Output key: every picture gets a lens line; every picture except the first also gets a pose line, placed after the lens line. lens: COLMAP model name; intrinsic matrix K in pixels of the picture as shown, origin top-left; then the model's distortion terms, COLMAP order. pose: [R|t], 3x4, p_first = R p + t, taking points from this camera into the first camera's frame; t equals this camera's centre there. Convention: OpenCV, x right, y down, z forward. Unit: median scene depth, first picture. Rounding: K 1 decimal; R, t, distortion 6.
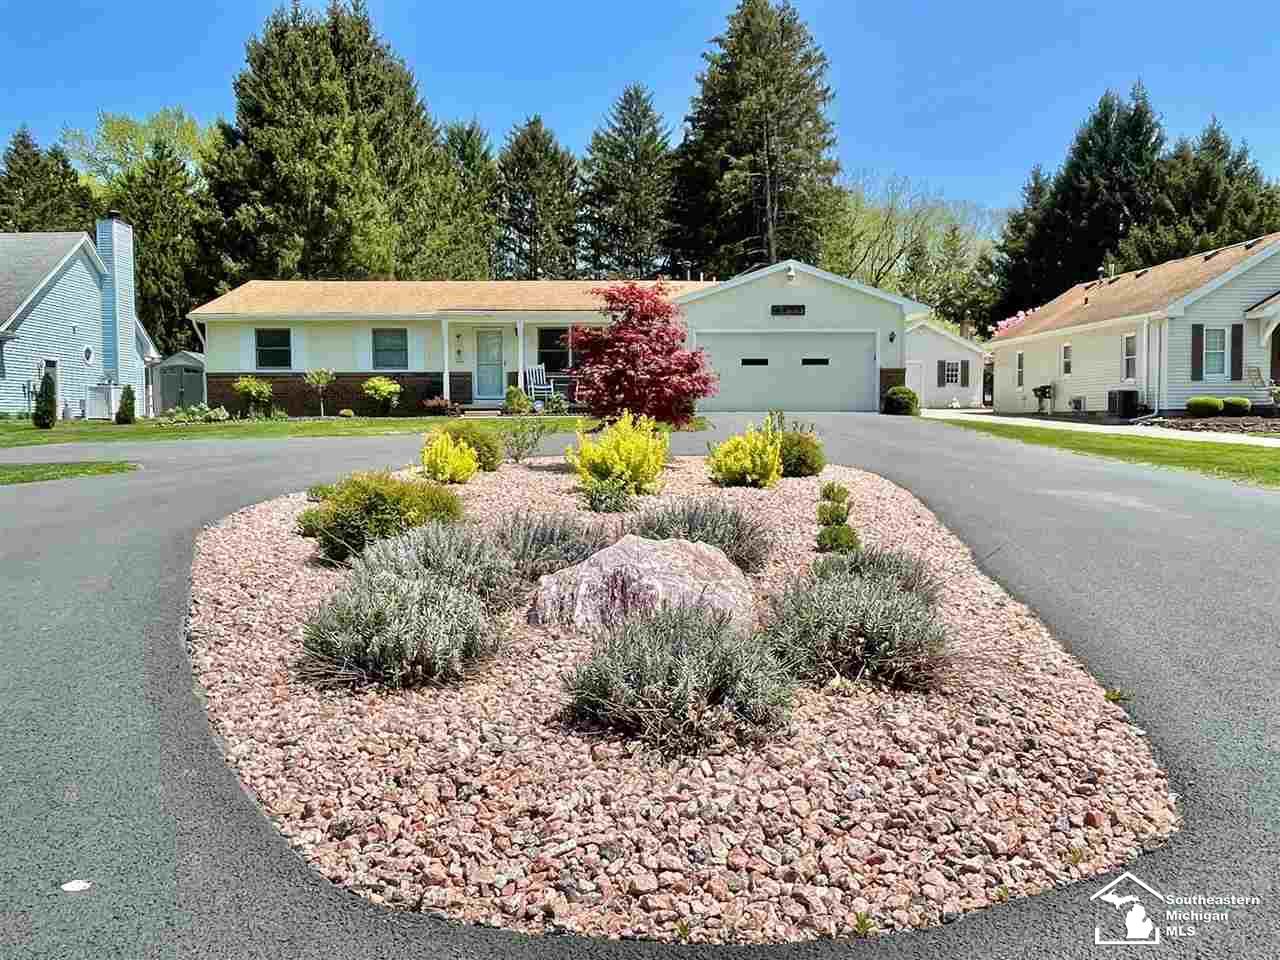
lens RADIAL K [[932.2, 0, 647.3], [0, 932.2, 480.3], [0, 0, 1]] dist [0.007371, -0.018899]
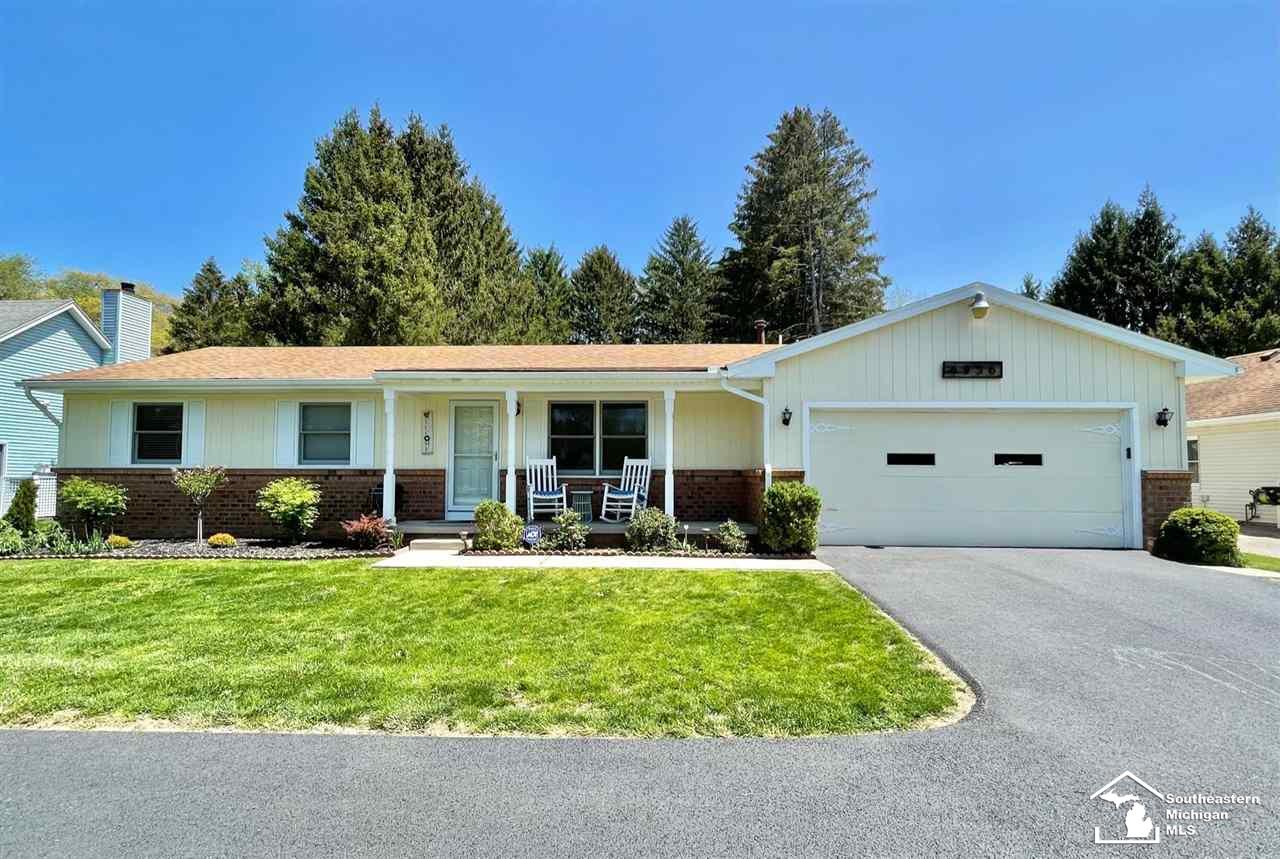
lens RADIAL K [[595.0, 0, 641.4], [0, 595.0, 435.1], [0, 0, 1]] dist [0.000289, -0.000033]
pose [[0.997392, 0.004506, -0.072027, -0.015699], [-0.013628, 0.991851, -0.126671, -0.060756], [0.070869, 0.127322, 0.989326, 0.407682]]
